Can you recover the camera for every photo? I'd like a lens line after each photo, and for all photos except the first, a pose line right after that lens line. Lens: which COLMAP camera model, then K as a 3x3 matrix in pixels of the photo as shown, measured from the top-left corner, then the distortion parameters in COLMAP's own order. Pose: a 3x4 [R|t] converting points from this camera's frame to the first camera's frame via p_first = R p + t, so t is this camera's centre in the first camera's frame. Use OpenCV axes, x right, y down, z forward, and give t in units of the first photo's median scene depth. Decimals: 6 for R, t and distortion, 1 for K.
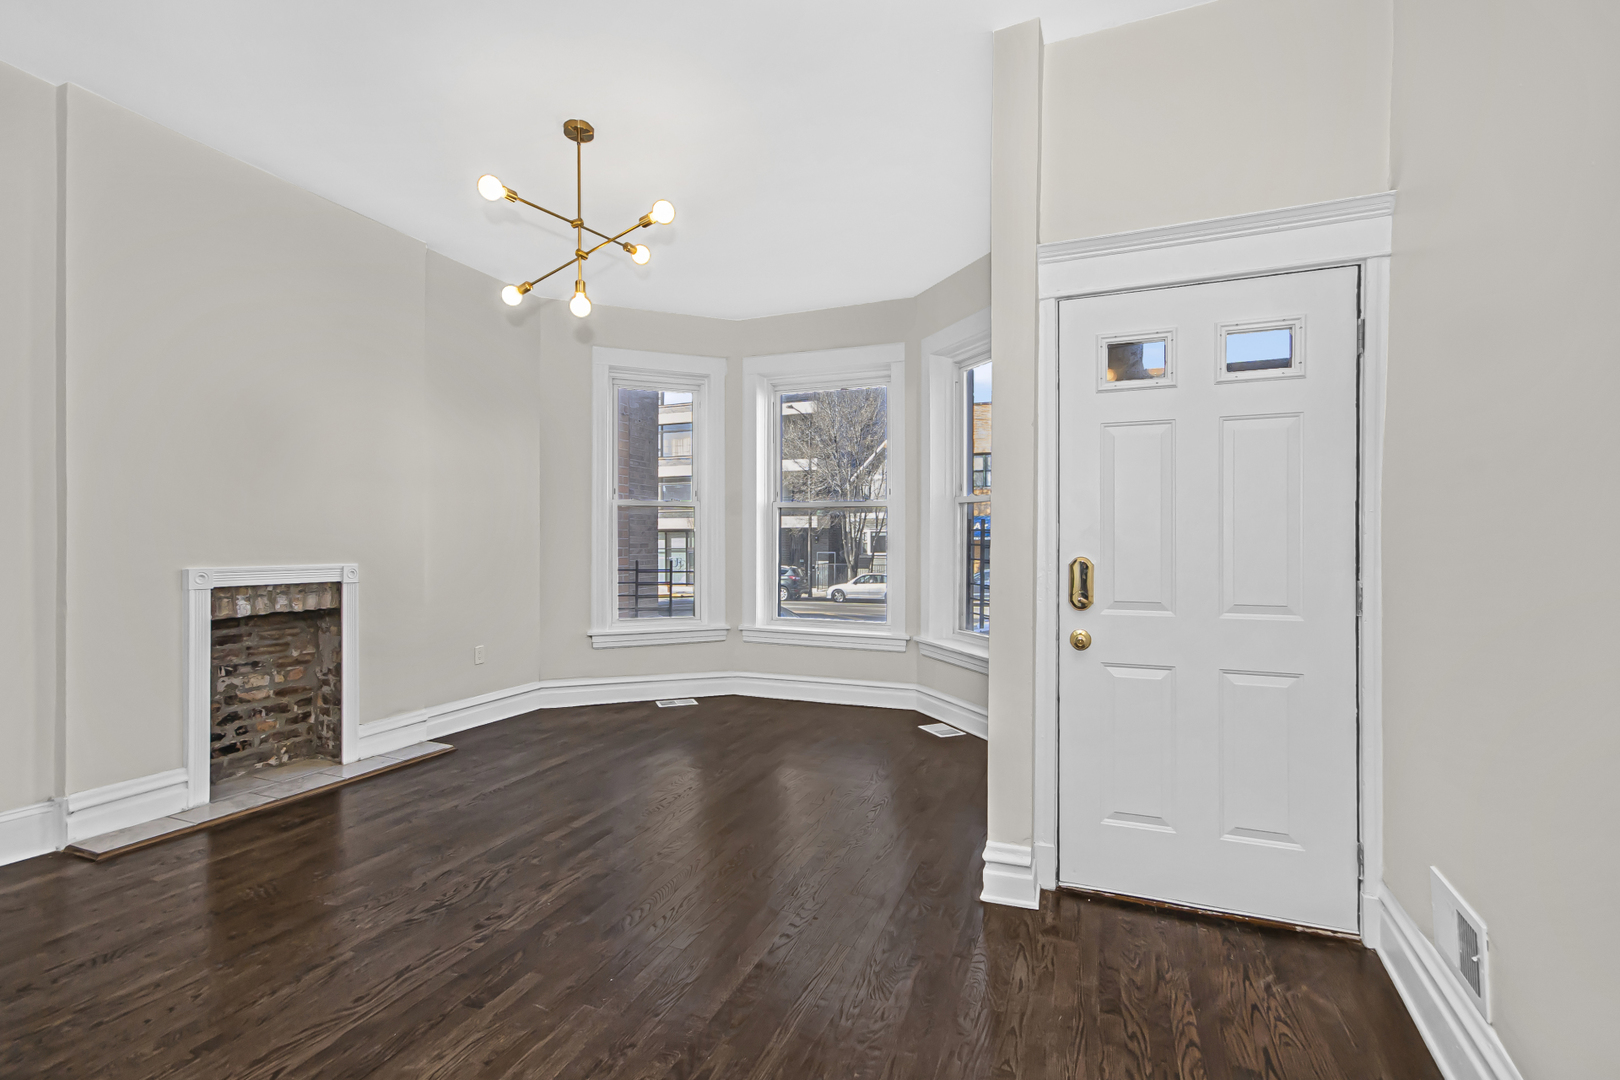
lens RADIAL K [[712.2, 0, 816.3], [0, 712.2, 541.7], [0, 0, 1]] dist [0.001044, 0.000278]
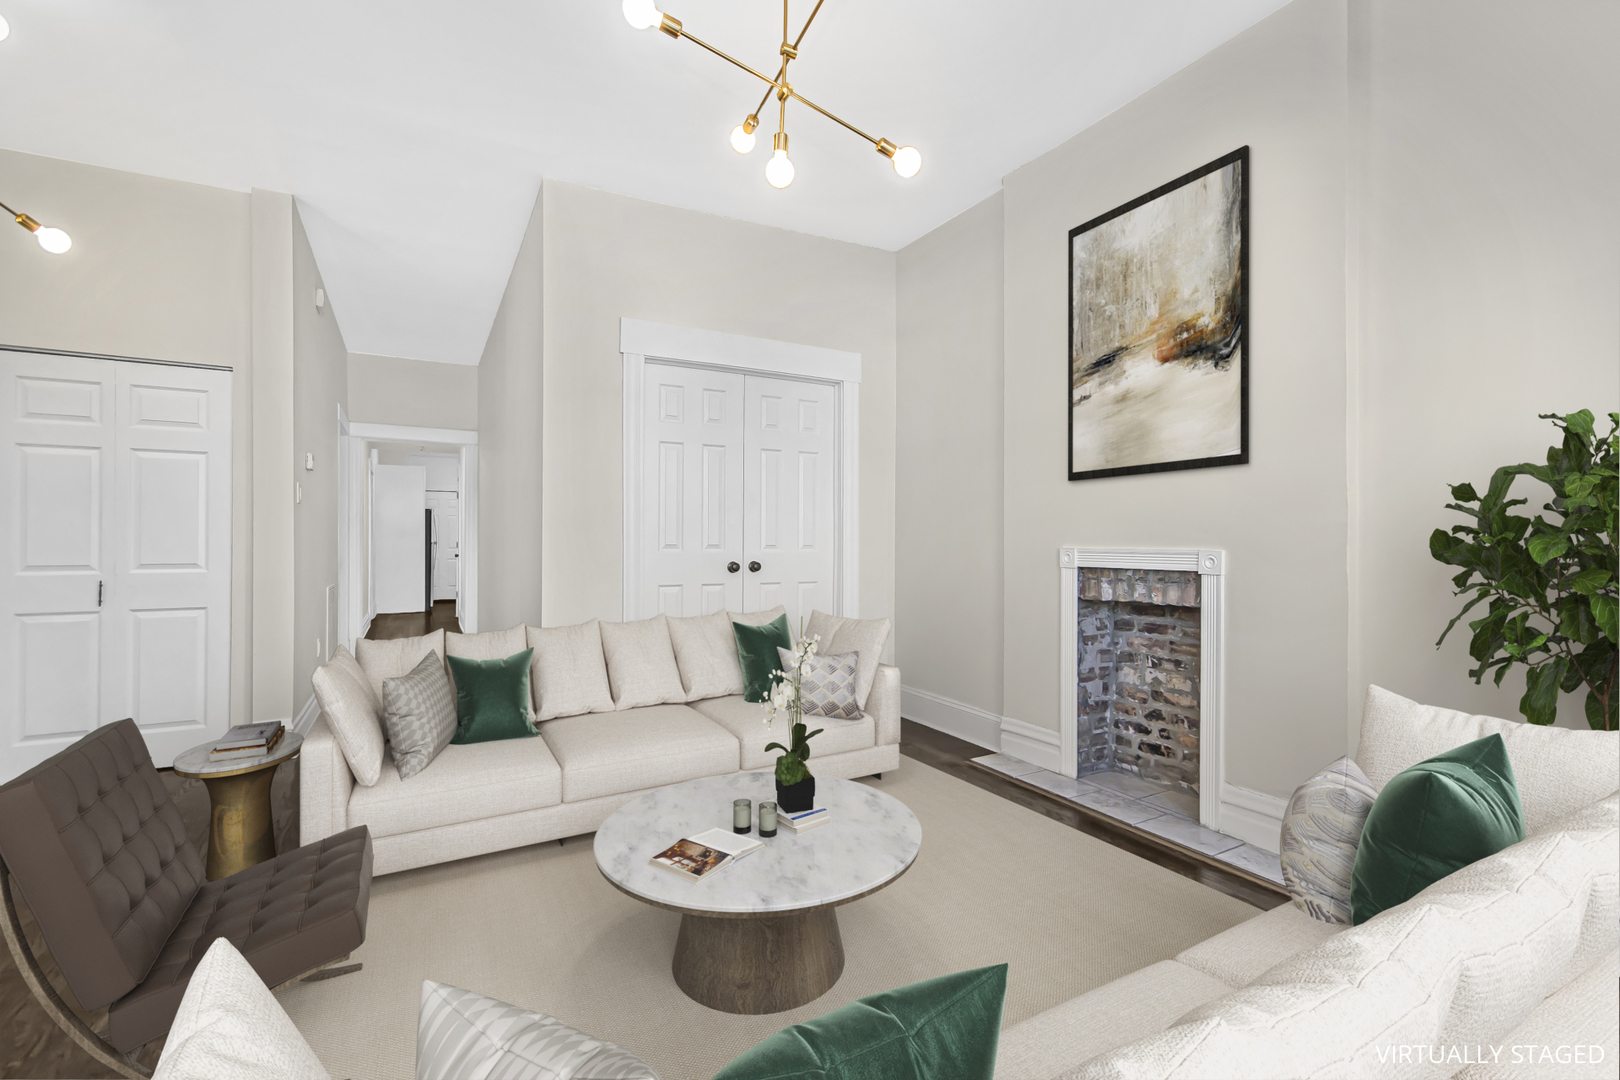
lens RADIAL K [[712.2, 0, 816.3], [0, 712.2, 541.7], [0, 0, 1]] dist [0.001044, 0.000278]
pose [[-0.628739, -0.003307, -0.777609, 0.156054], [0.000269, 0.999990, -0.004471, 0.030085], [0.777616, -0.003020, -0.628732, 1.226934]]
